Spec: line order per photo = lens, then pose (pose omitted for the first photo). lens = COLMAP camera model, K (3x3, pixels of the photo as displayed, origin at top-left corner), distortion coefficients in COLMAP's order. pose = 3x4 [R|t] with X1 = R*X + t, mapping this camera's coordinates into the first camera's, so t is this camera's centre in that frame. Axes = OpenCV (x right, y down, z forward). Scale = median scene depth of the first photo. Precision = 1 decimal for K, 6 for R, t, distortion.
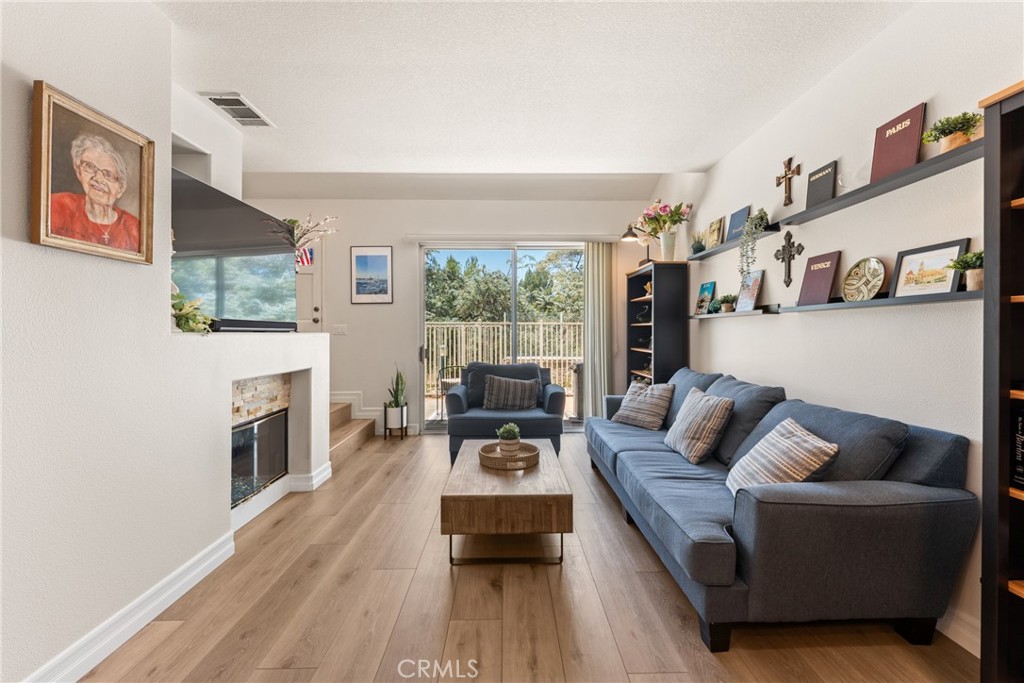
lens RADIAL K [[411.6, 0, 508.4], [0, 411.6, 331.9], [0, 0, 1]] dist [0.003090, -0.001093]
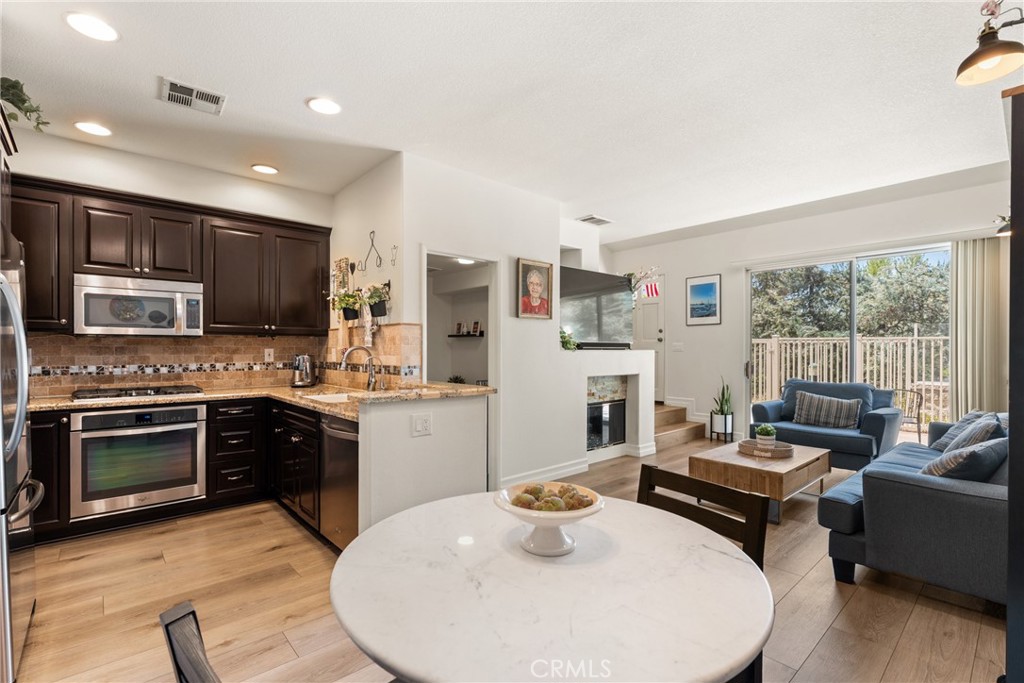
lens RADIAL K [[482.0, 0, 513.7], [0, 482.0, 345.9], [0, 0, 1]] dist [-0.001502, -0.000769]
pose [[0.661881, 0.000713, -0.749608, 0.658999], [-0.001932, 0.999998, -0.000755, -0.012994], [0.749606, 0.001948, 0.661881, -0.608330]]
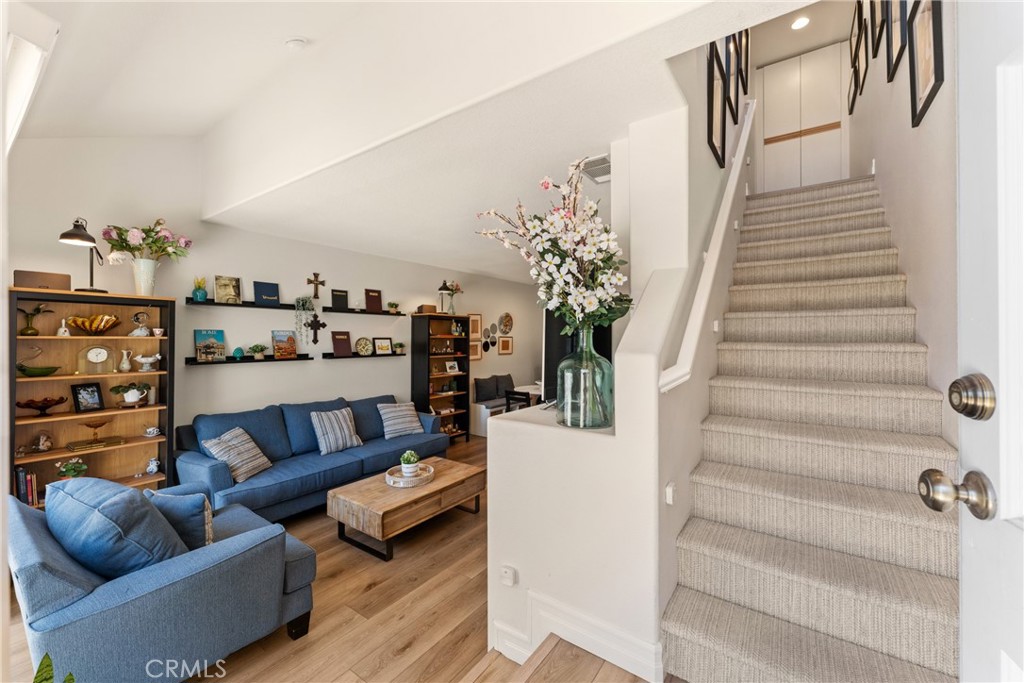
lens RADIAL K [[411.6, 0, 513.5], [0, 411.6, 338.6], [0, 0, 1]] dist [0.003090, -0.001093]
pose [[-0.819227, 0.005439, 0.573444, -1.015197], [0.006024, 0.999981, -0.000880, -0.124867], [-0.573438, 0.002733, -0.819245, 1.917998]]
